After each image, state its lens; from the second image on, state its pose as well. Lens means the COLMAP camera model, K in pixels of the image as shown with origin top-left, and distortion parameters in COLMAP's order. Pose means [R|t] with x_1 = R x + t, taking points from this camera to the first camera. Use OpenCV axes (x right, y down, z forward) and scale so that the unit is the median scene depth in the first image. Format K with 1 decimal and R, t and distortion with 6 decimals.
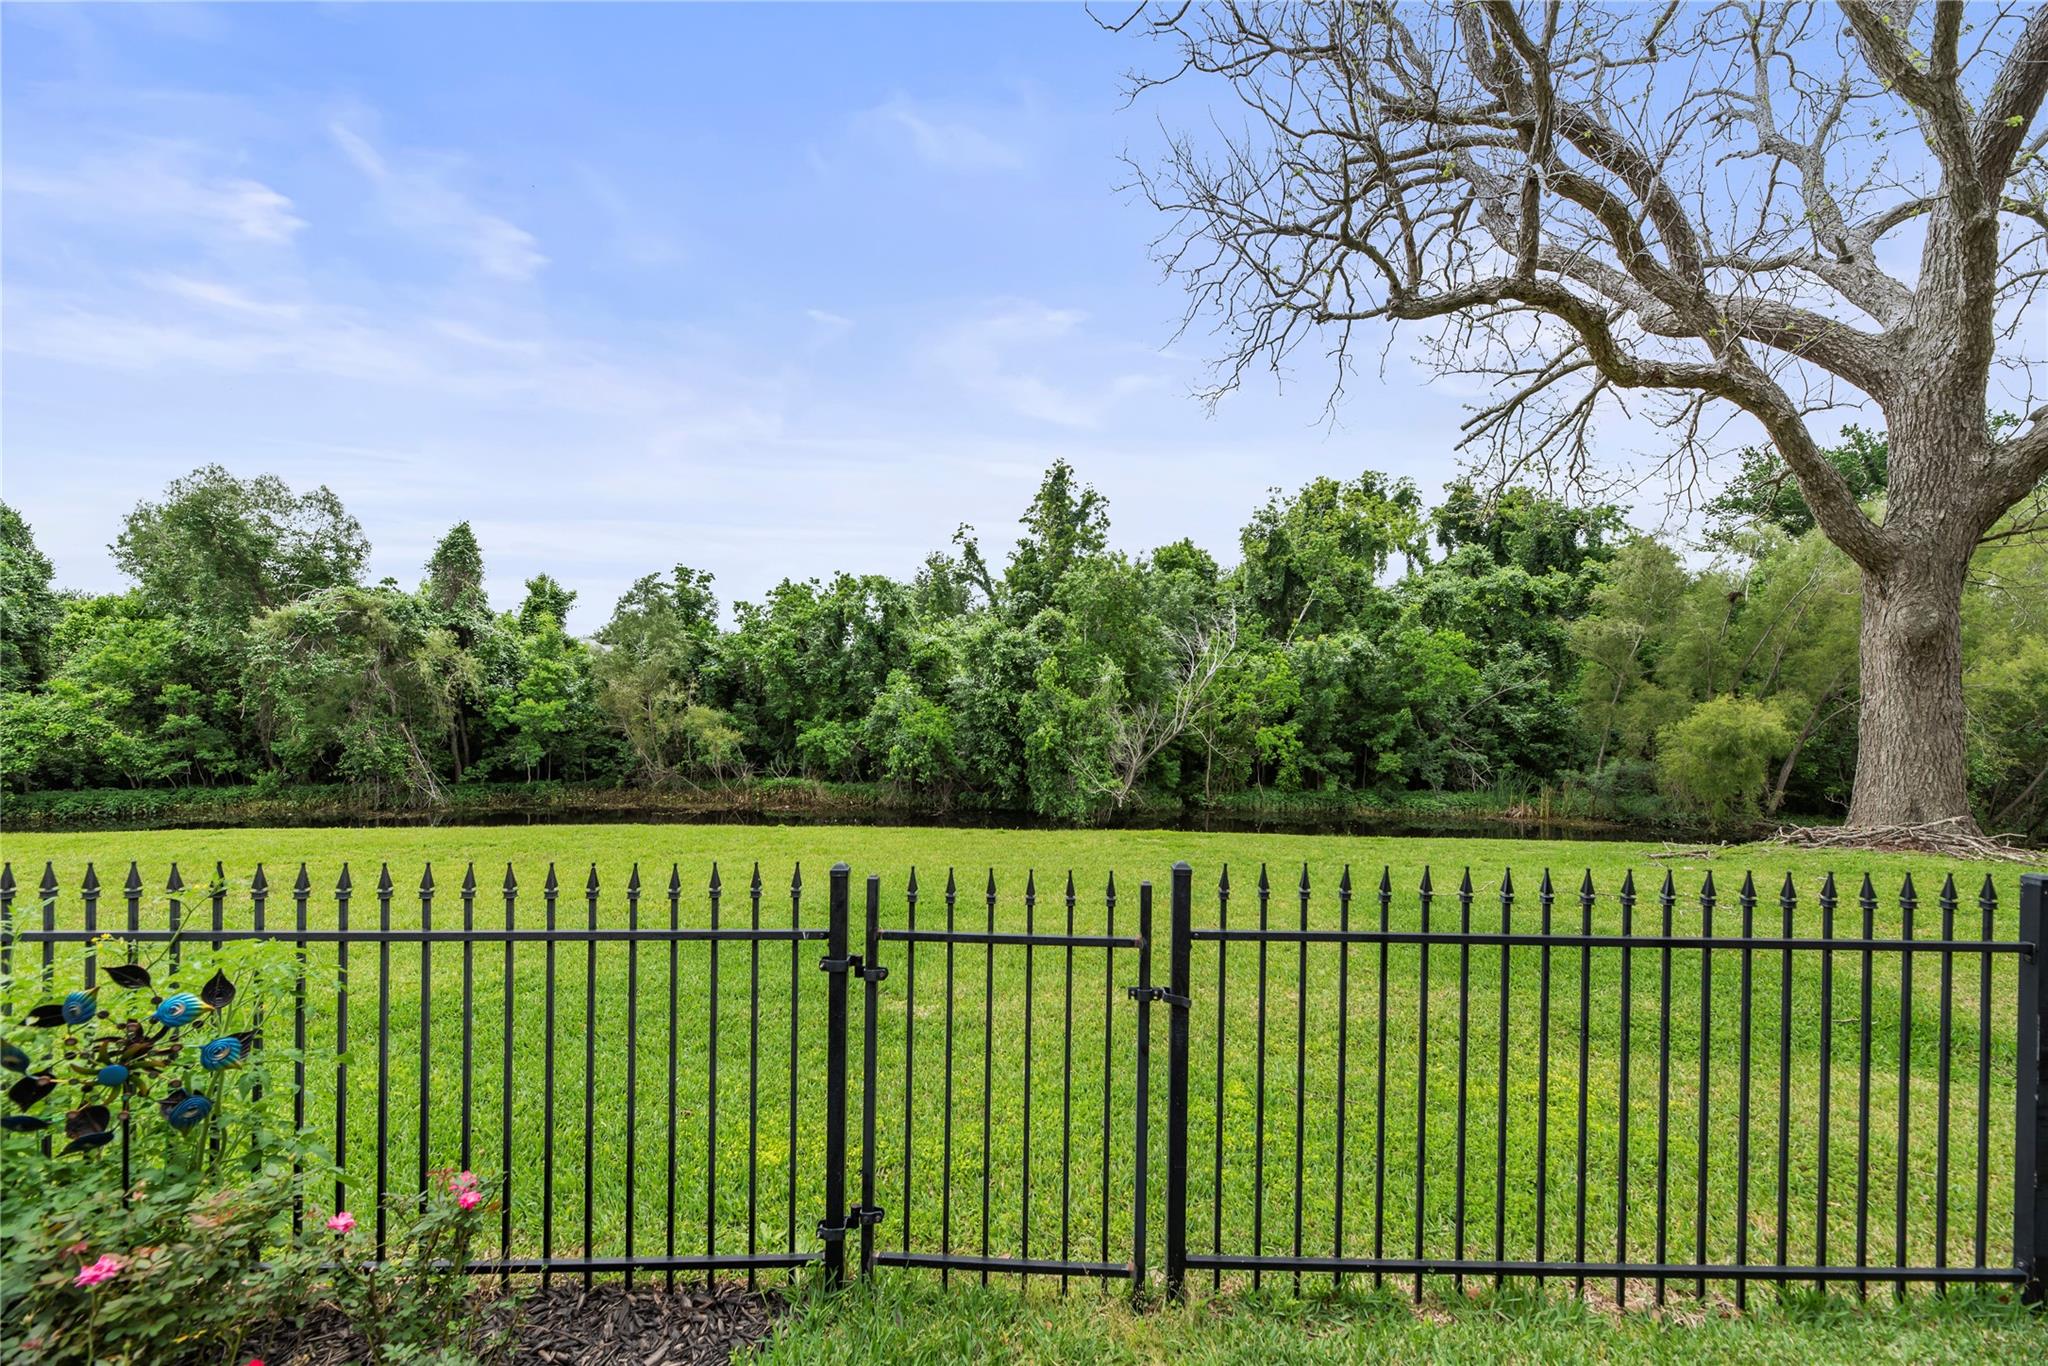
lens RADIAL K [[824.9, 0, 1017.6], [0, 824.9, 690.7], [0, 0, 1]] dist [-0.010284, 0.001253]
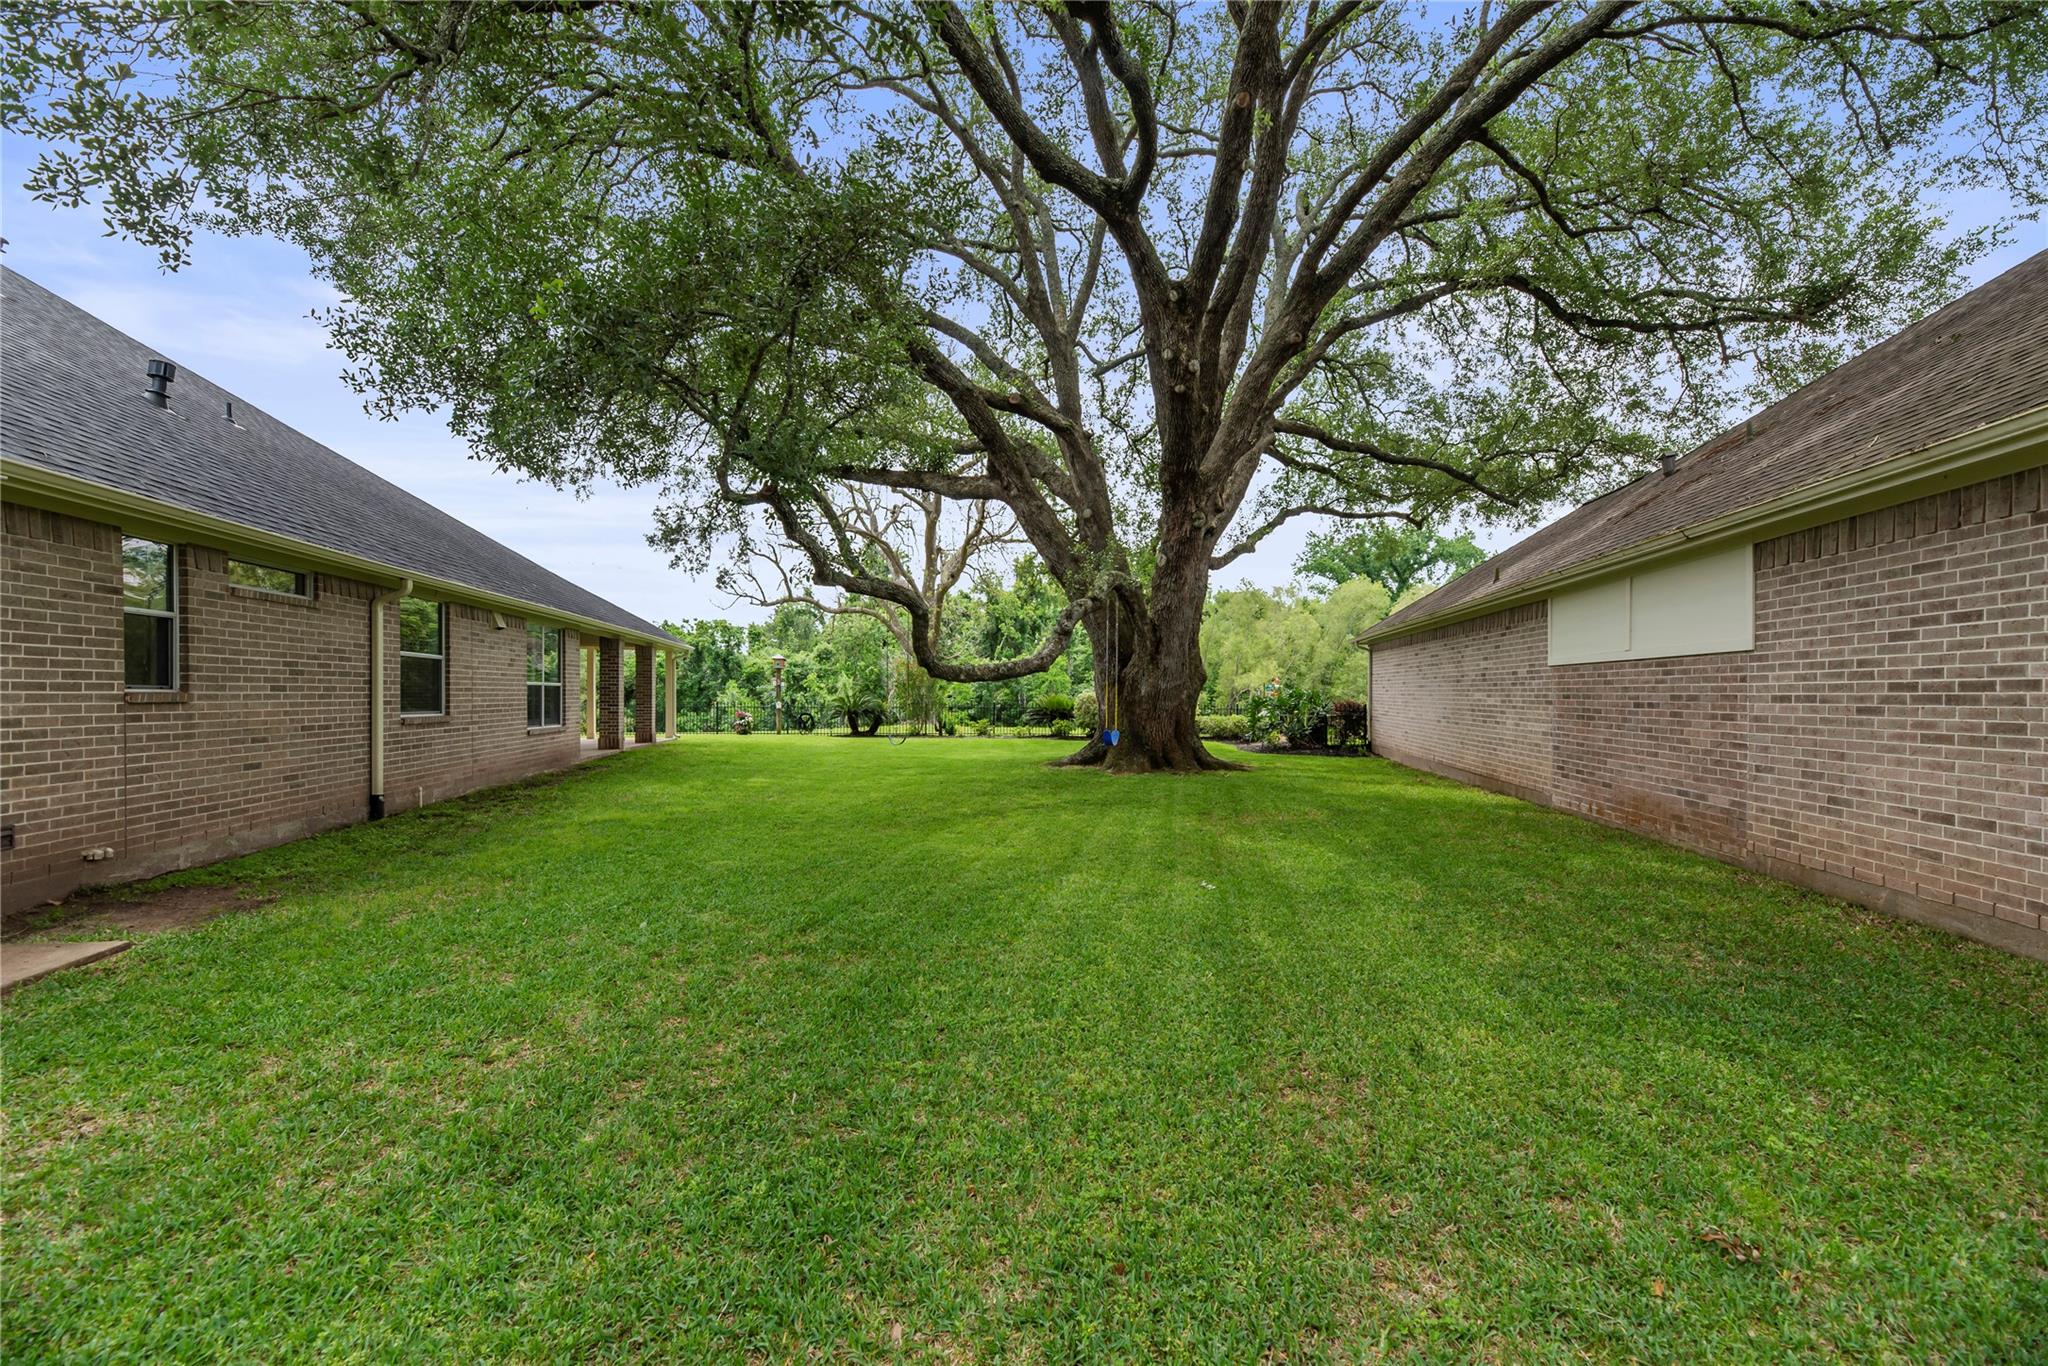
lens RADIAL K [[824.9, 0, 1032.8], [0, 824.9, 695.5], [0, 0, 1]] dist [-0.010284, 0.001253]
pose [[0.996058, -0.008802, 0.088269, 0.307636], [0.008909, 0.999960, -0.000818, 0.011717], [-0.088258, 0.001601, 0.996096, -0.686541]]
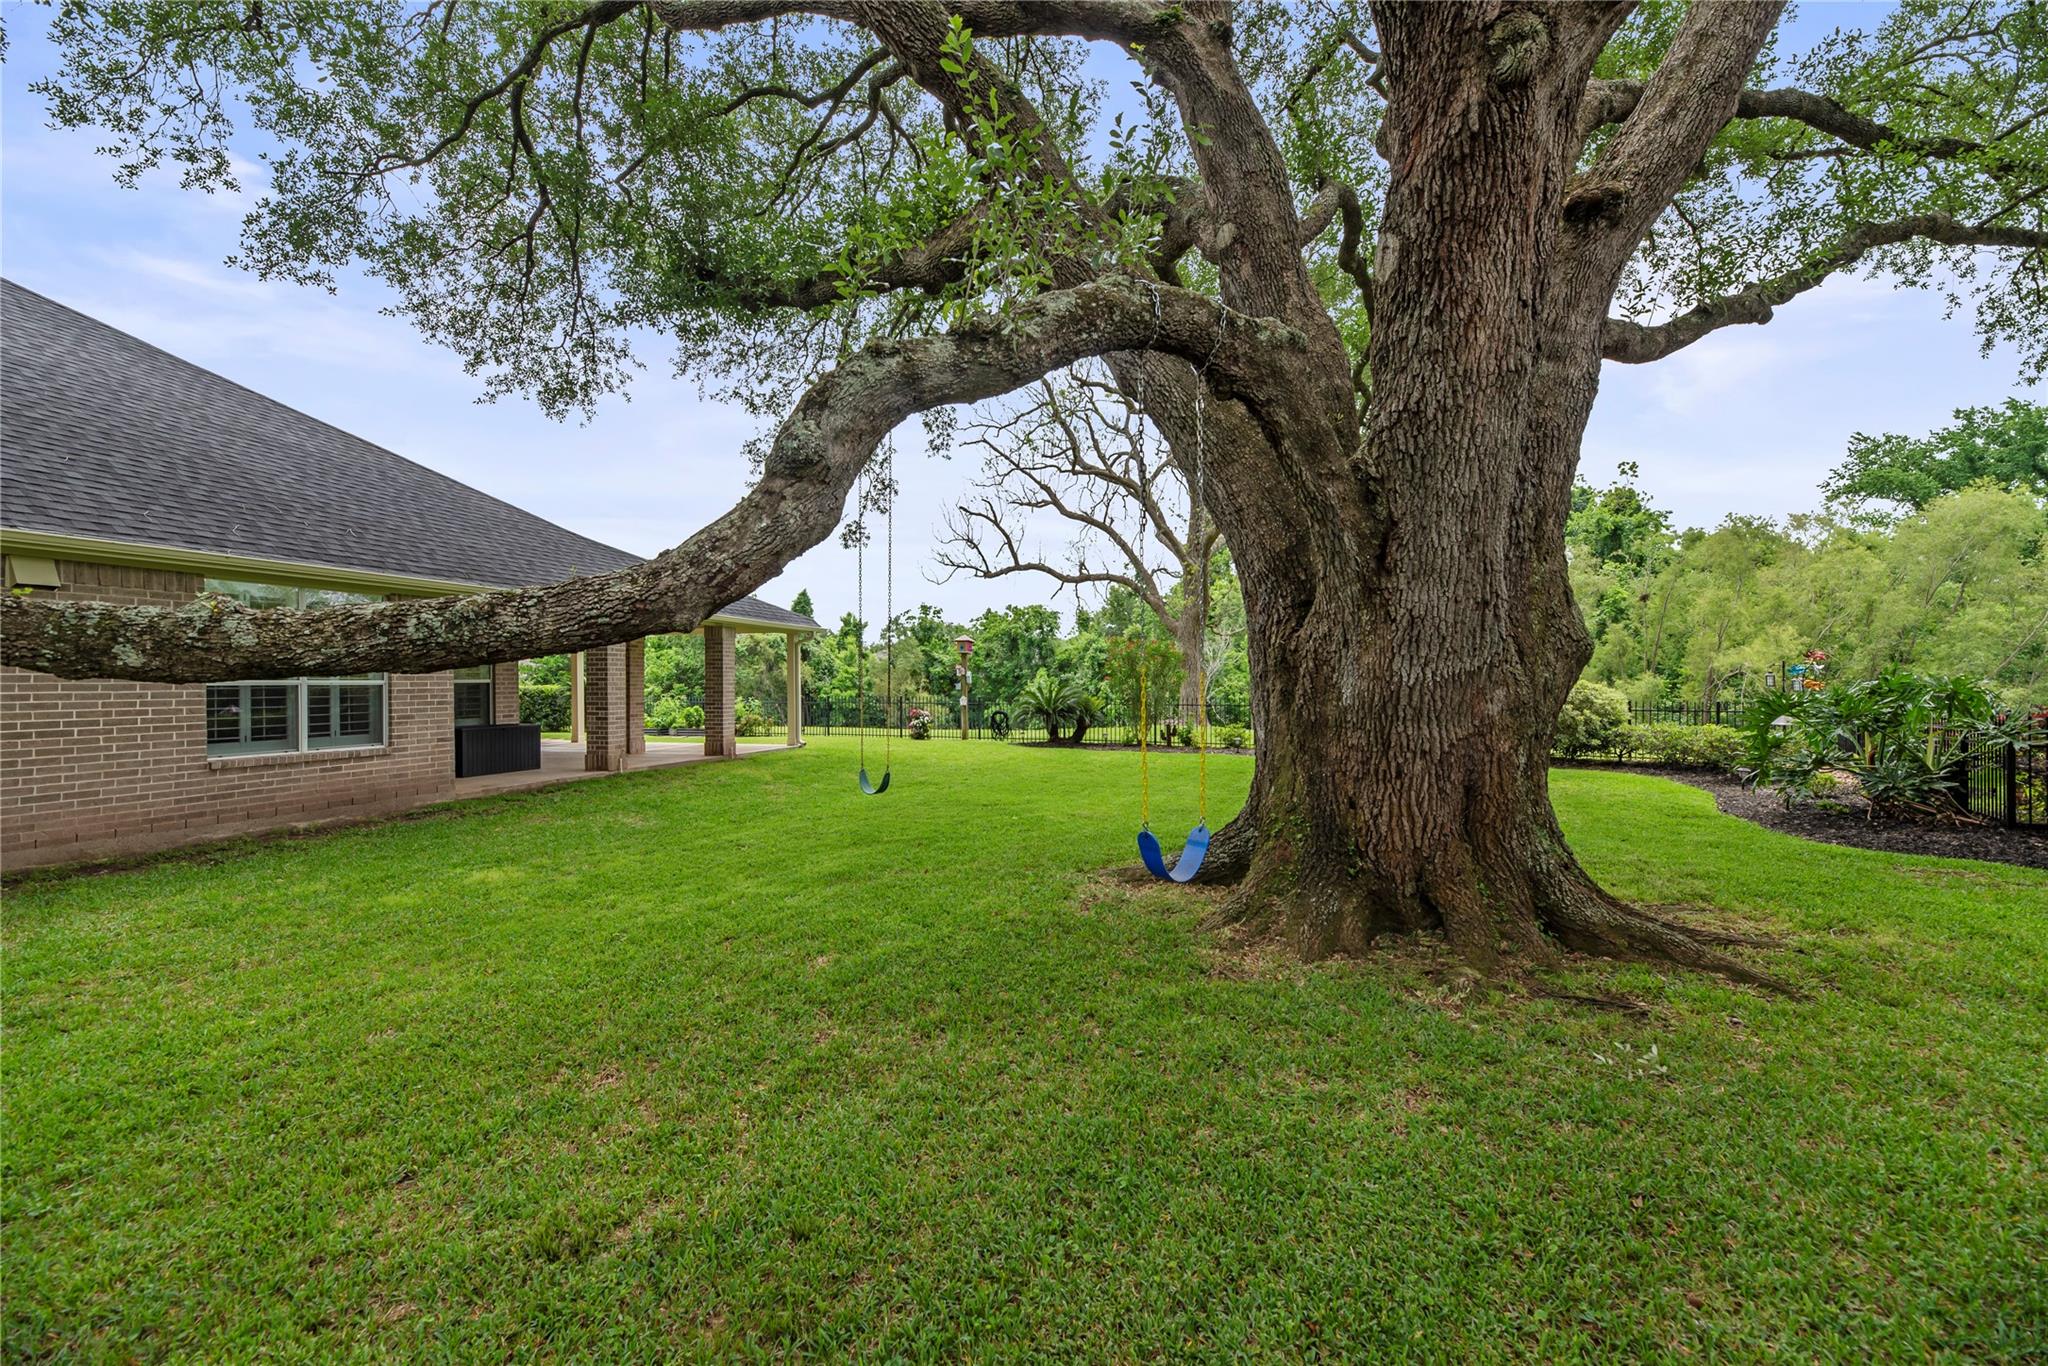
lens RADIAL K [[824.9, 0, 1026.1], [0, 824.9, 689.4], [0, 0, 1]] dist [-0.010284, 0.001253]
pose [[0.931393, -0.011228, -0.363842, 0.389864], [0.013667, 0.999898, 0.004130, 0.008235], [0.363759, -0.008819, 0.931451, -0.452364]]
